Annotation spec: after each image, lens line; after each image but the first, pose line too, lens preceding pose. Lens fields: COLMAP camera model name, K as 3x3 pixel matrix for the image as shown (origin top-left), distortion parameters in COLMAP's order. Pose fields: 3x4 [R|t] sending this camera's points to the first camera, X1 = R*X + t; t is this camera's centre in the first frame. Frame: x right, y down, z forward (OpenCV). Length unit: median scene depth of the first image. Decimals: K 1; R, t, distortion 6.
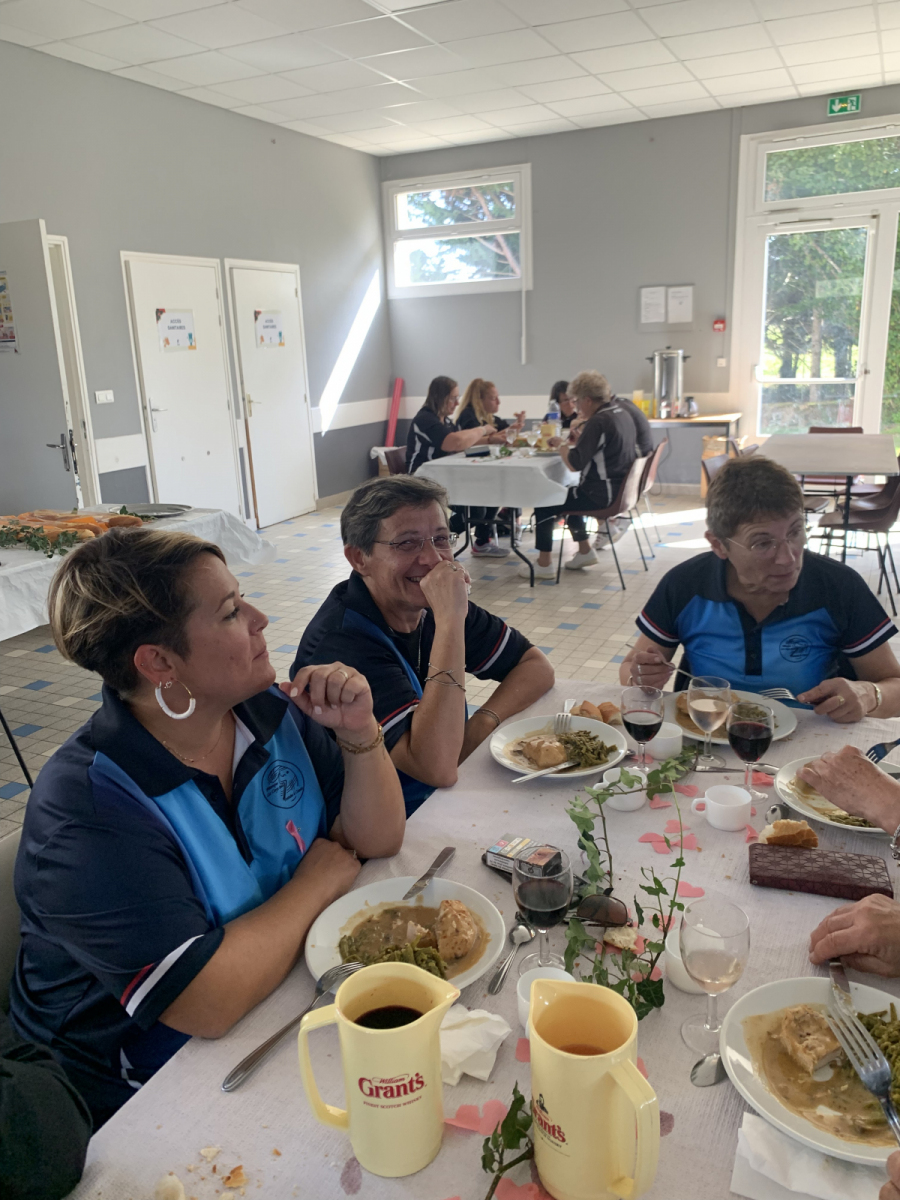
lens RADIAL K [[928.8, 0, 450.0], [0, 928.8, 600.0], [0, 0, 1]] dist [0.013443, 0.001320]
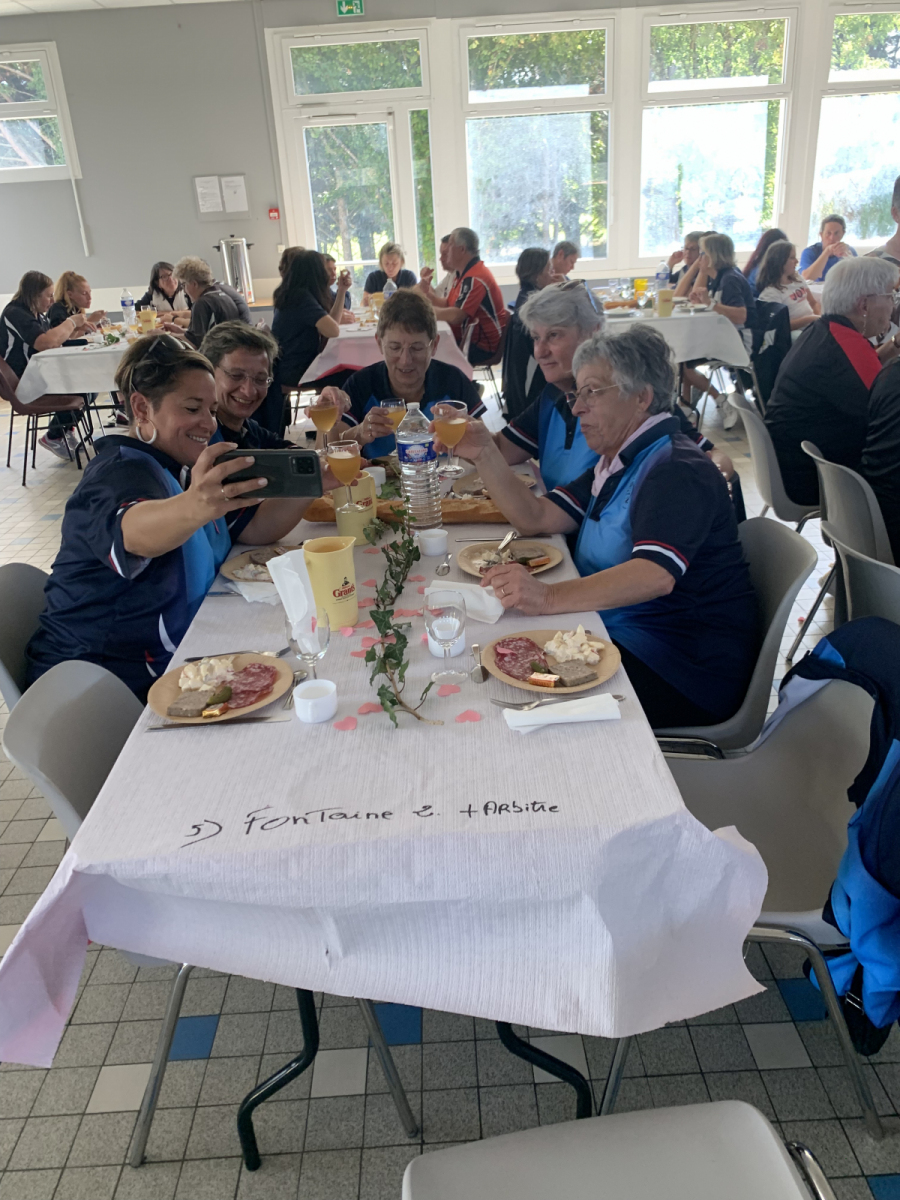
lens RADIAL K [[922.1, 0, 452.2], [0, 922.1, 618.4], [0, 0, 1]] dist [0.006439, -0.006241]
pose [[0.889177, -0.194671, 0.414086, -0.066511], [0.141937, 0.977689, 0.154847, 0.030316], [-0.434991, -0.078912, 0.896970, -0.097277]]
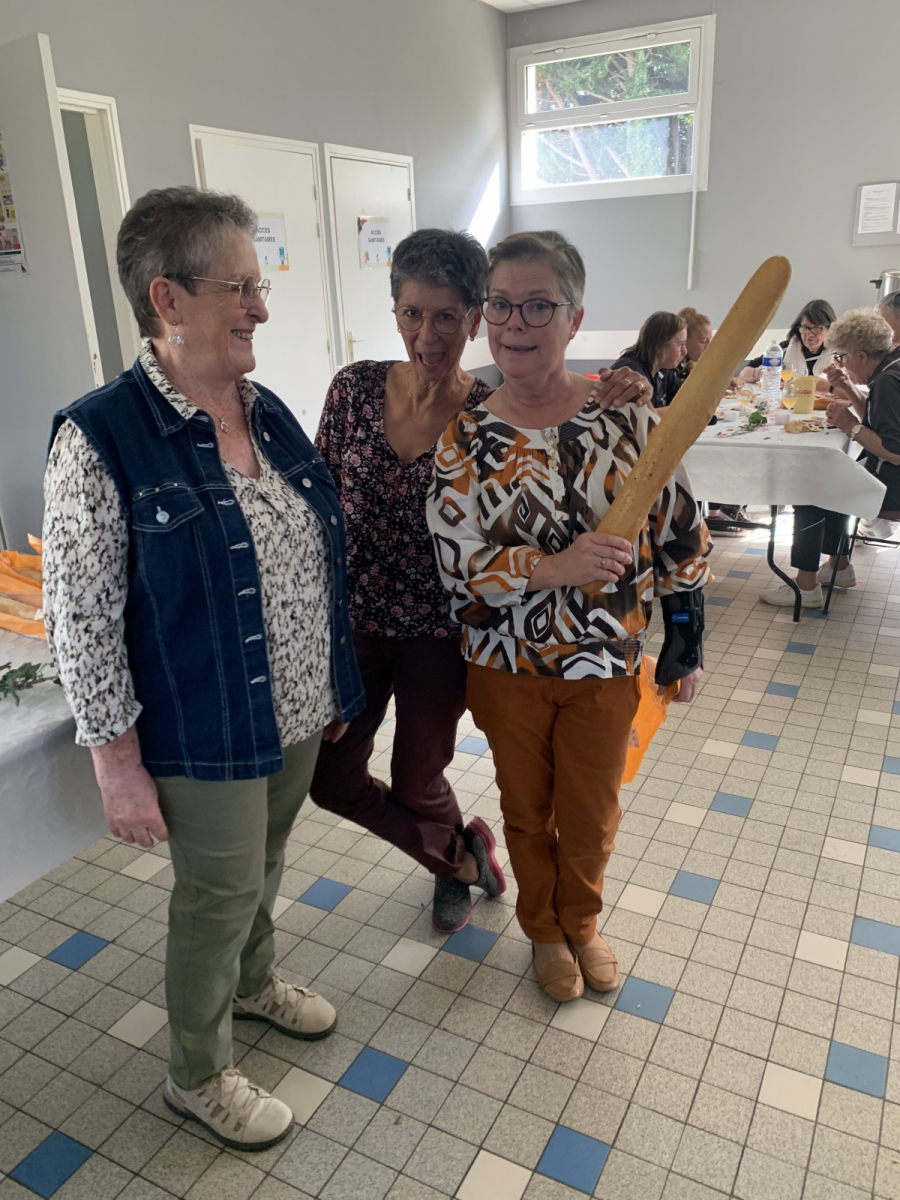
lens RADIAL K [[916.3, 0, 450.0], [0, 916.3, 600.0], [0, 0, 1]] dist [0.001623, -0.002194]
pose [[0.999391, 0.008286, -0.033907, -0.105611], [-0.005730, 0.997181, 0.074811, -0.057949], [0.034431, -0.074571, 0.996621, 0.236648]]
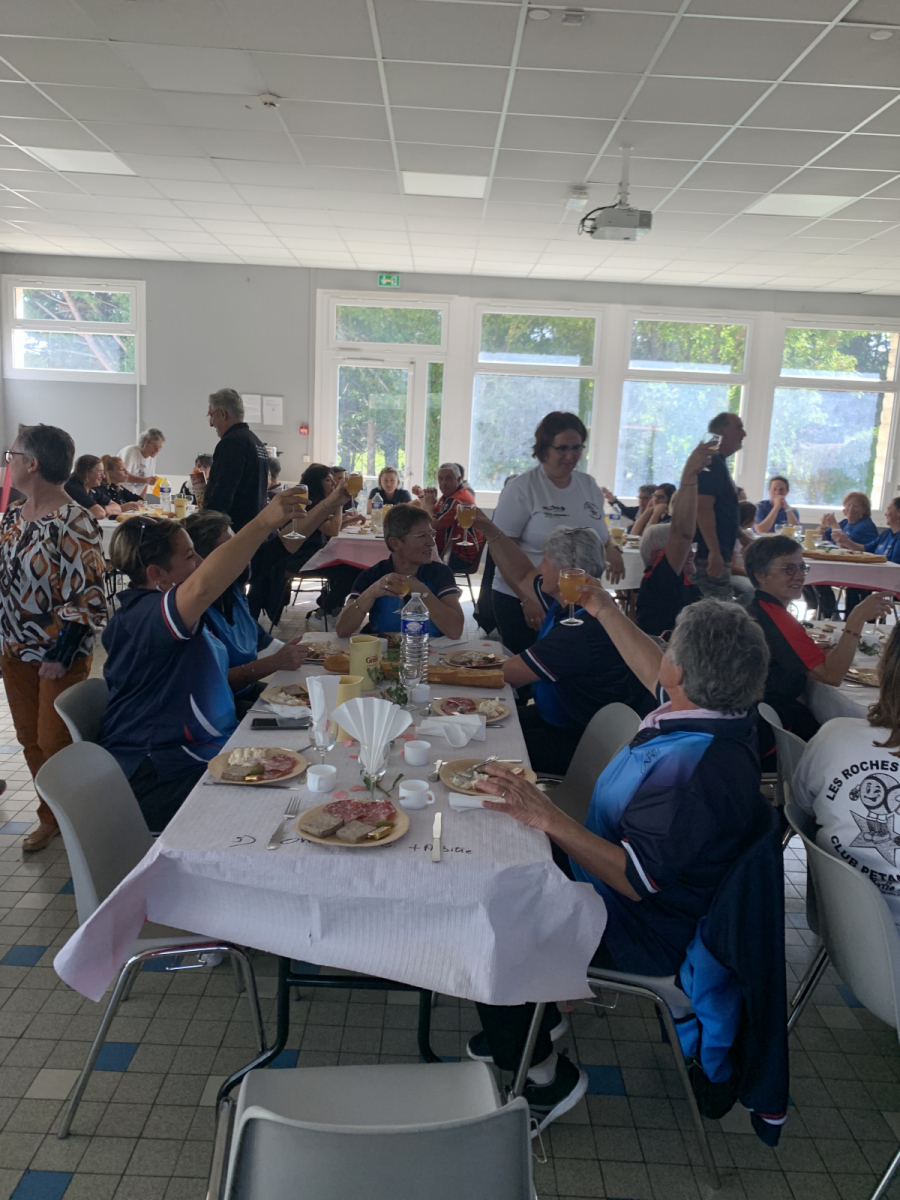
lens RADIAL K [[906.5, 0, 439.6], [0, 906.5, 604.5], [0, 0, 1]] dist [0.006045, -0.004802]
pose [[0.901730, 0.002183, 0.432293, -0.079821], [0.032904, 0.996740, -0.073669, 0.040489], [-0.431045, 0.080654, 0.898719, -0.176180]]
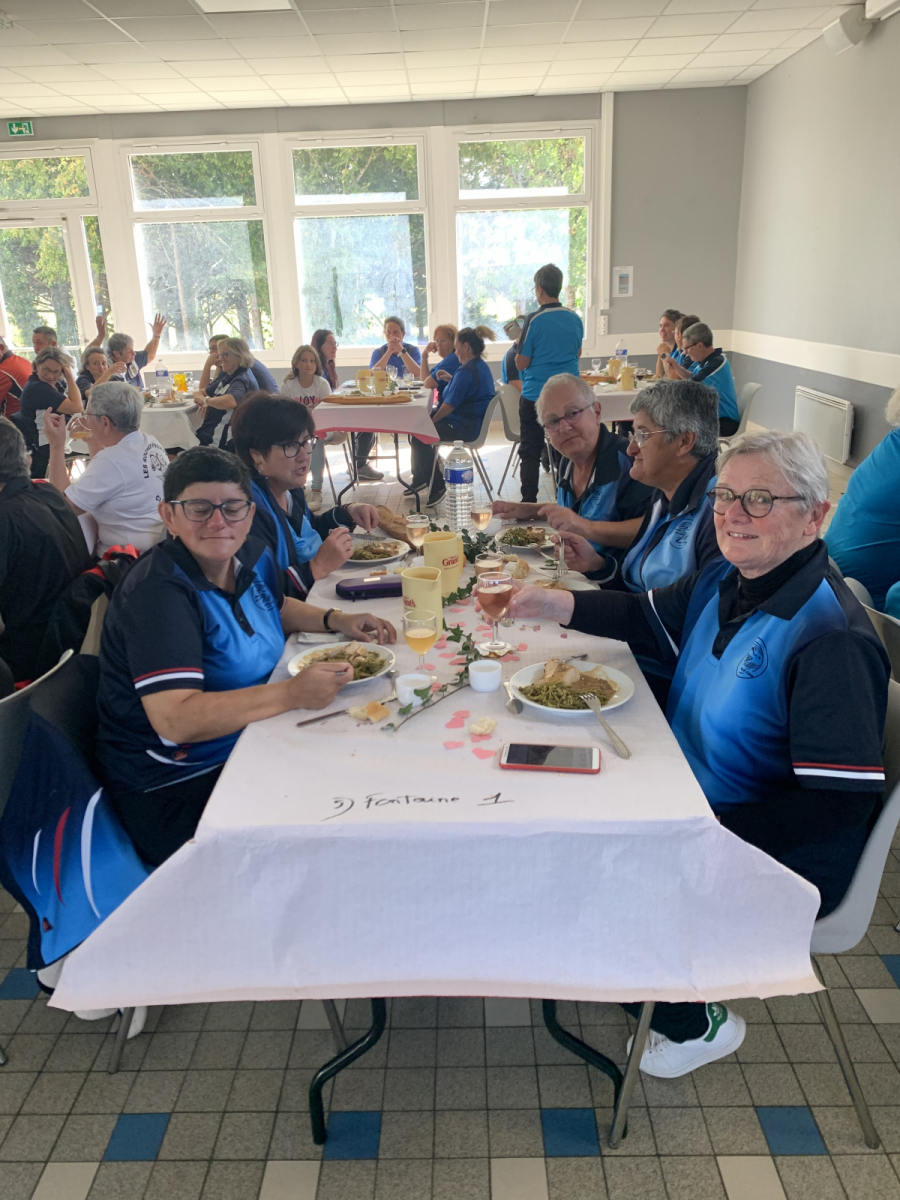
lens RADIAL K [[916.3, 0, 450.0], [0, 916.3, 600.0], [0, 0, 1]] dist [0.001623, -0.002194]
pose [[0.908173, -0.129548, 0.398045, 0.351907], [0.109903, 0.991339, 0.071890, 0.071824], [-0.403910, -0.021542, 0.914545, -0.357816]]
